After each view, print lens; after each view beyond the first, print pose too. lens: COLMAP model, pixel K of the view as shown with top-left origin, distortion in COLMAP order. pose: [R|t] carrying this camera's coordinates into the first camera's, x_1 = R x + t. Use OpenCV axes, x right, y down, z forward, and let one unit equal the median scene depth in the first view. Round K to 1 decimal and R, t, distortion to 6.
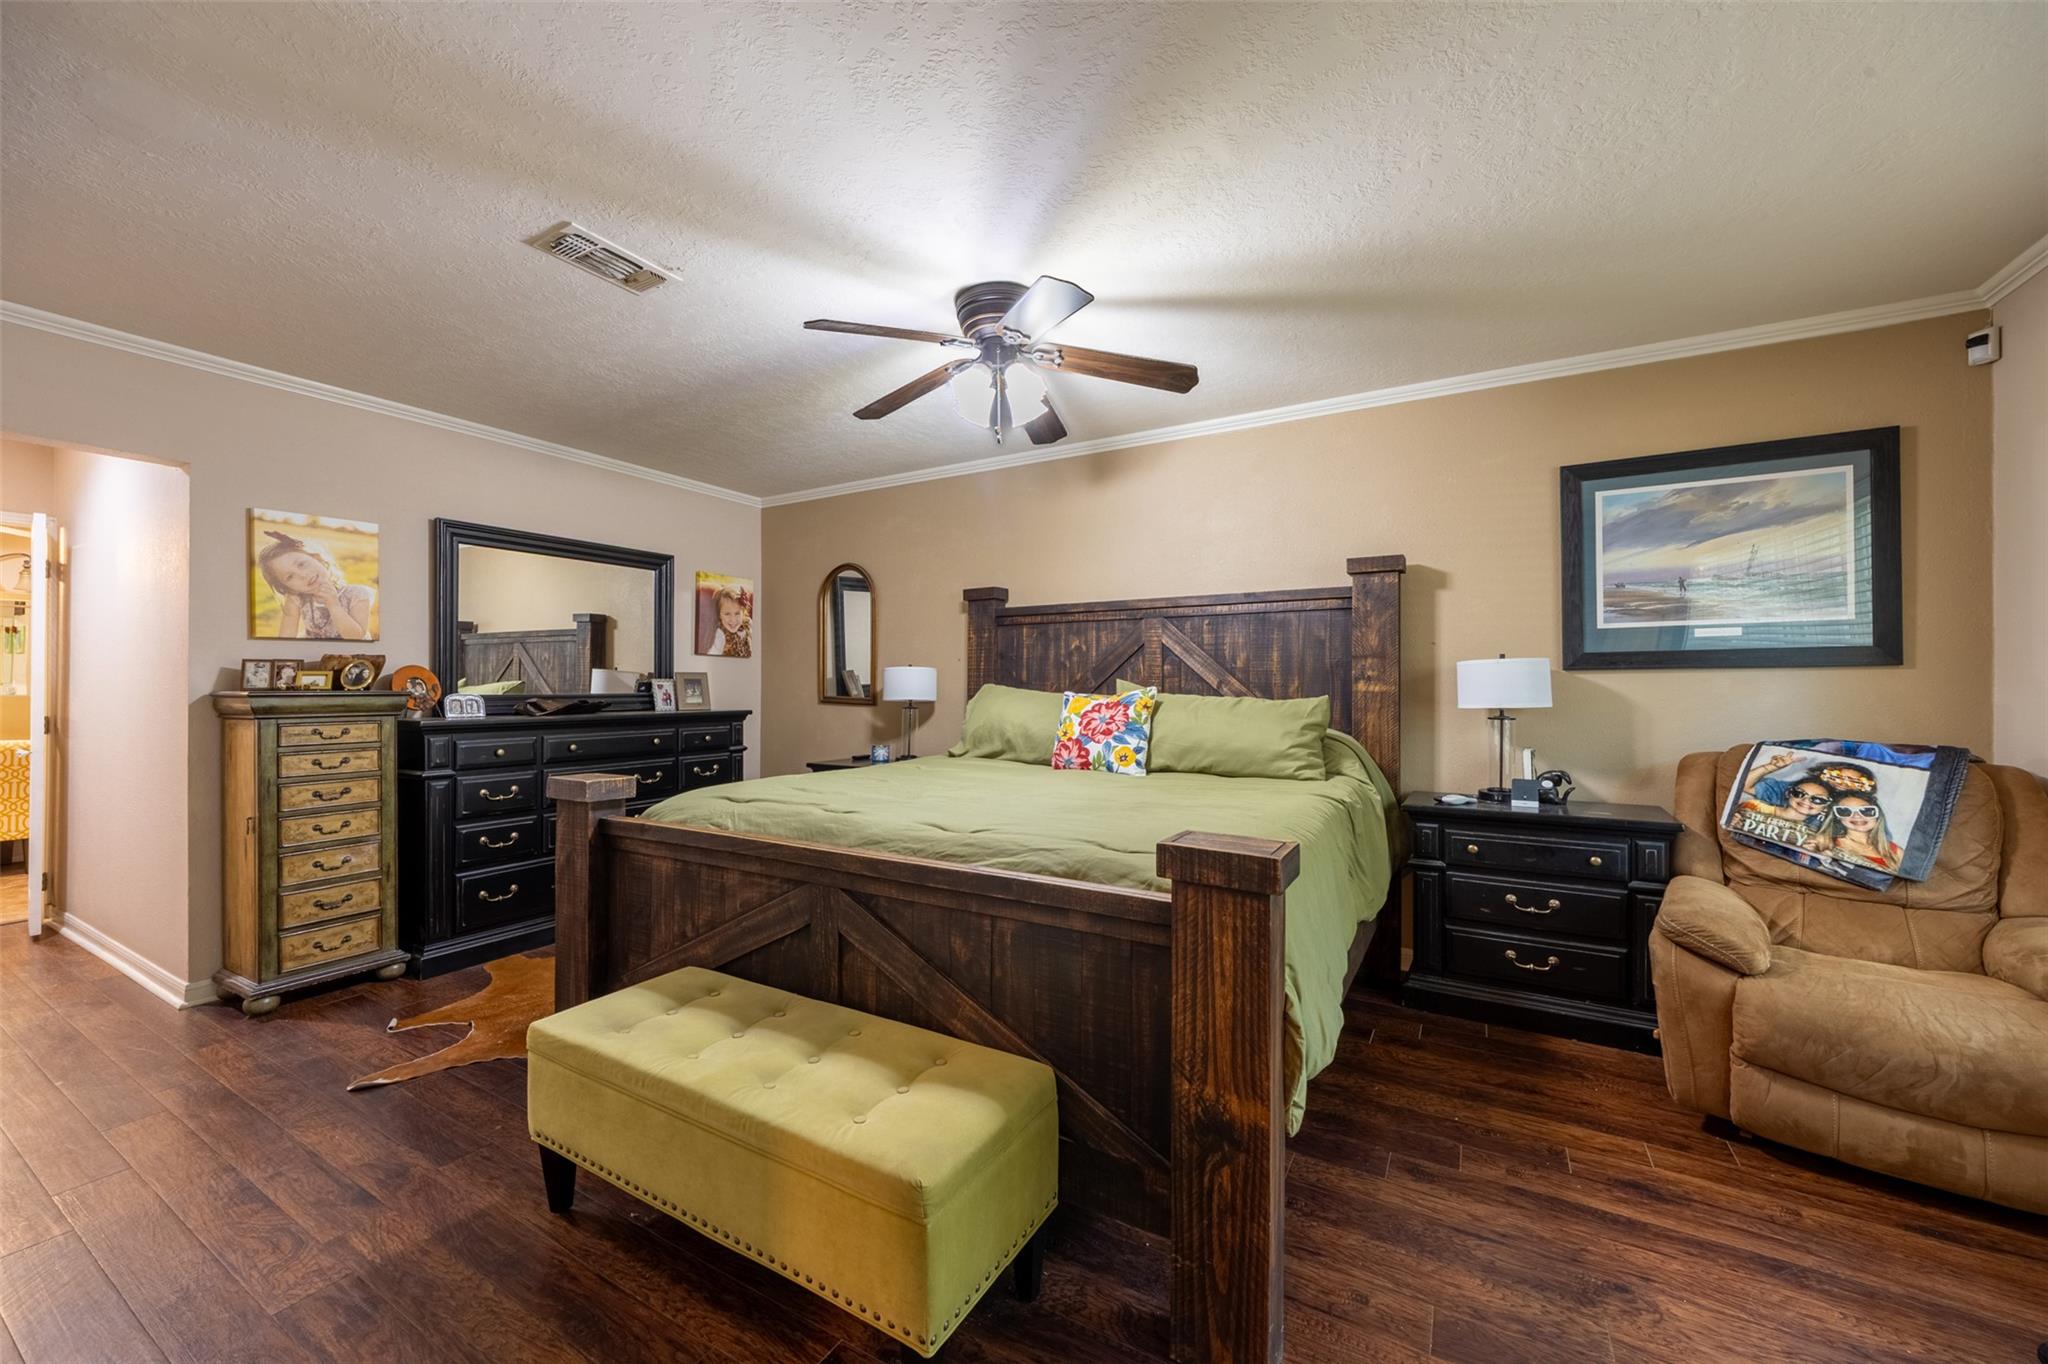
lens RADIAL K [[789.5, 0, 1024.0], [0, 789.5, 682.0], [0, 0, 1]] dist [-0.000001, -0.000055]
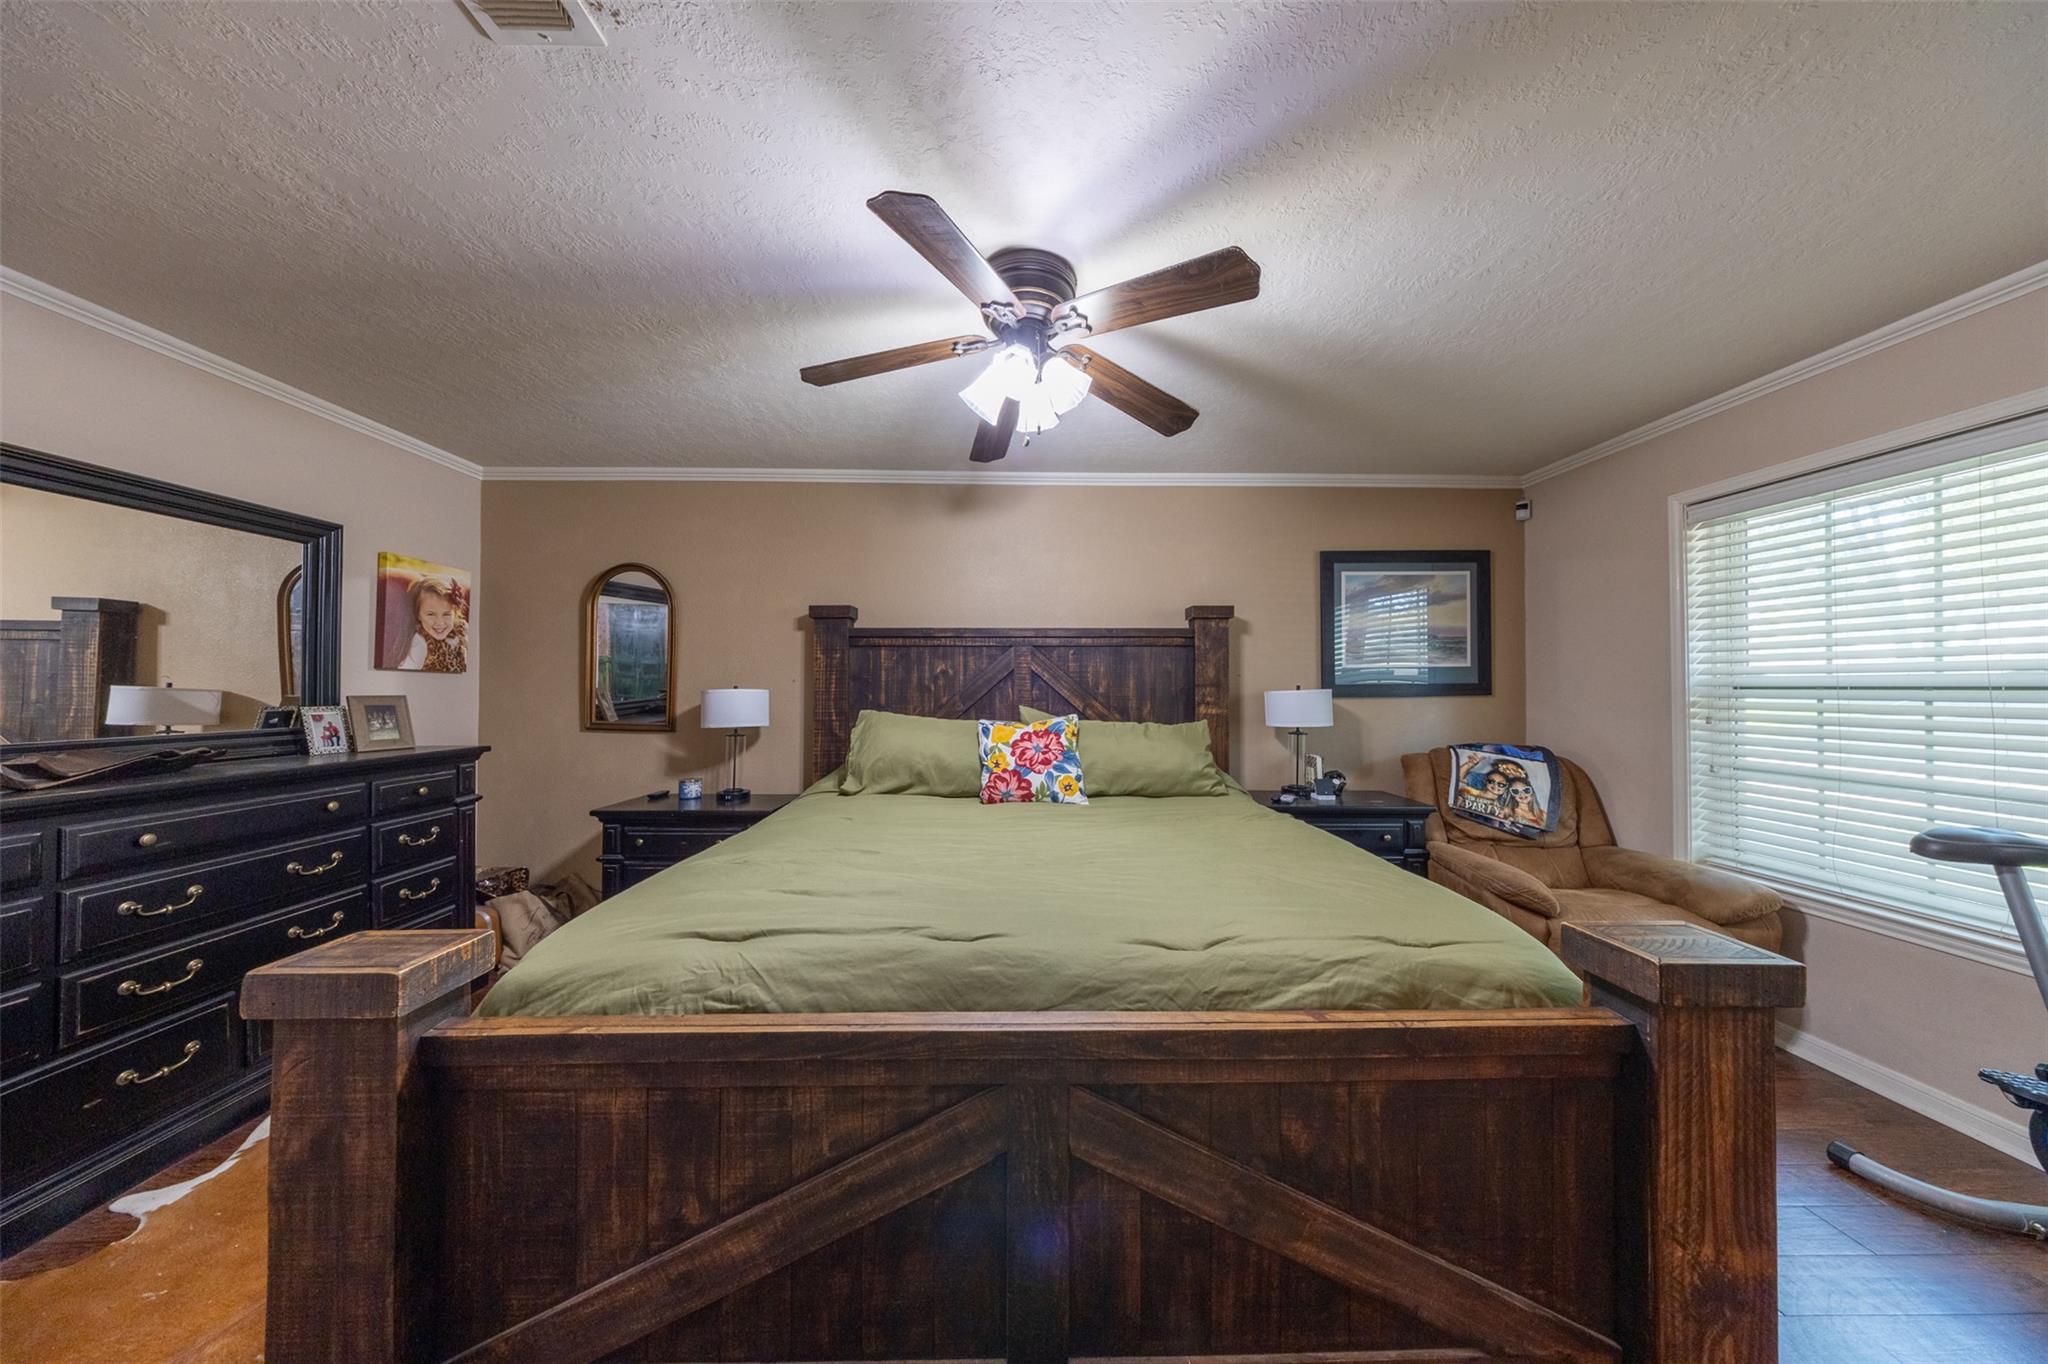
lens RADIAL K [[596.2, 0, 1024.0], [0, 596.2, 682.0], [0, 0, 1]] dist [0.005337, -0.002374]
pose [[0.851617, 0.004970, 0.524141, -0.306146], [-0.002297, 0.999981, -0.005749, -0.032422], [-0.524160, 0.003692, 0.851612, 0.363554]]
